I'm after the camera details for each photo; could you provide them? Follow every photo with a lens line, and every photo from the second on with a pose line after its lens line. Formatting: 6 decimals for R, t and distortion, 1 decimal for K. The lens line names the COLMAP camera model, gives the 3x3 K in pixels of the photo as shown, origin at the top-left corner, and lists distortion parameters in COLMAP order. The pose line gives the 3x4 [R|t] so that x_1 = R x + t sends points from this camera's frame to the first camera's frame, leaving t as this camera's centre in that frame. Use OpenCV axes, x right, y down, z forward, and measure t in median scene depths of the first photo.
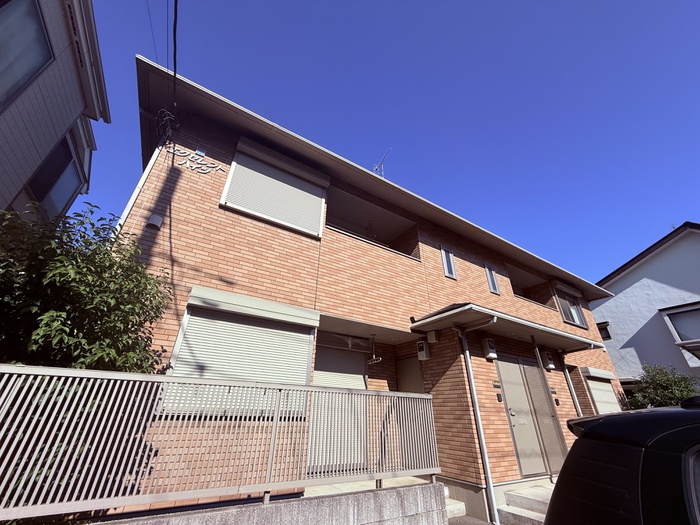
lens RADIAL K [[278.9, 0, 348.2], [0, 278.9, 263.1], [0, 0, 1]] dist [0.000250, -0.000060]
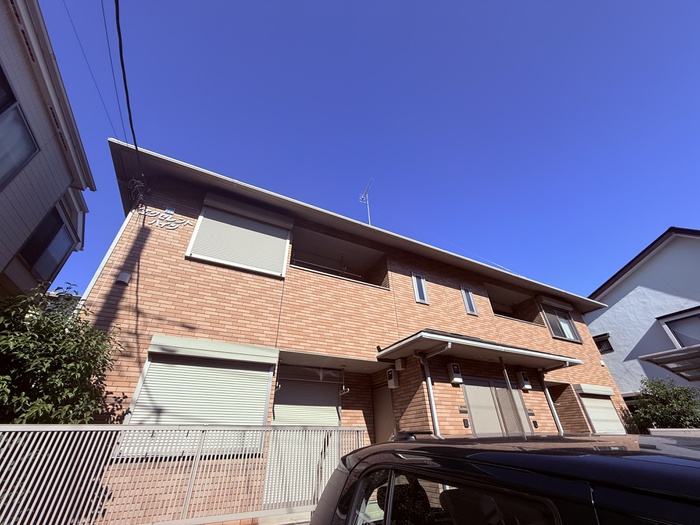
lens RADIAL K [[278.9, 0, 349.4], [0, 278.9, 262.4], [0, 0, 1]] dist [0.000250, -0.000060]
pose [[0.996681, -0.072083, -0.037830, 0.202279], [0.068766, 0.994202, -0.082660, -0.042050], [0.043569, 0.079785, 0.995860, -0.069470]]
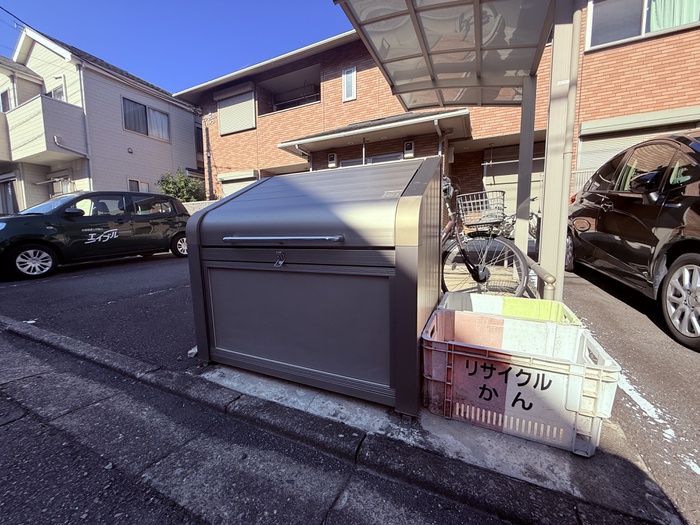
lens RADIAL K [[278.9, 0, 350.9], [0, 278.9, 261.5], [0, 0, 1]] dist [0.000250, -0.000060]
pose [[0.542051, 0.054419, -0.838582, 1.894907], [0.414362, 0.850847, 0.323054, 0.343896], [0.731085, -0.522588, 0.438653, 0.188079]]
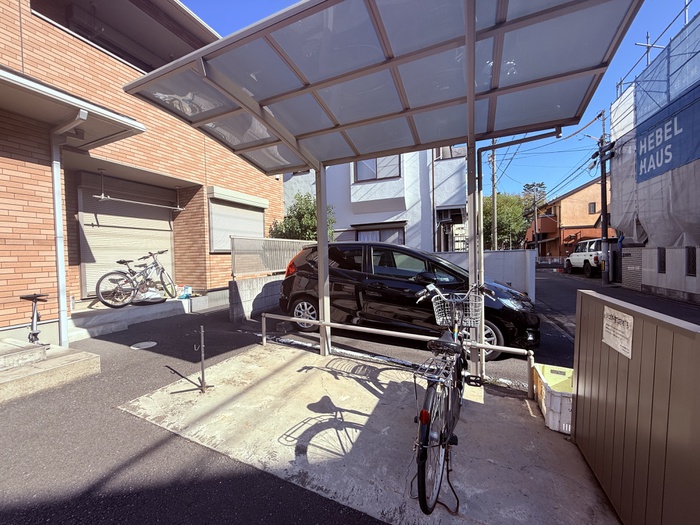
lens RADIAL K [[278.9, 0, 346.5], [0, 278.9, 266.8], [0, 0, 1]] dist [0.000250, -0.000060]
pose [[0.819838, -0.069536, 0.568358, 1.187134], [-0.230620, 0.868431, 0.438910, 0.258514], [-0.524100, -0.490909, 0.695936, 0.345332]]
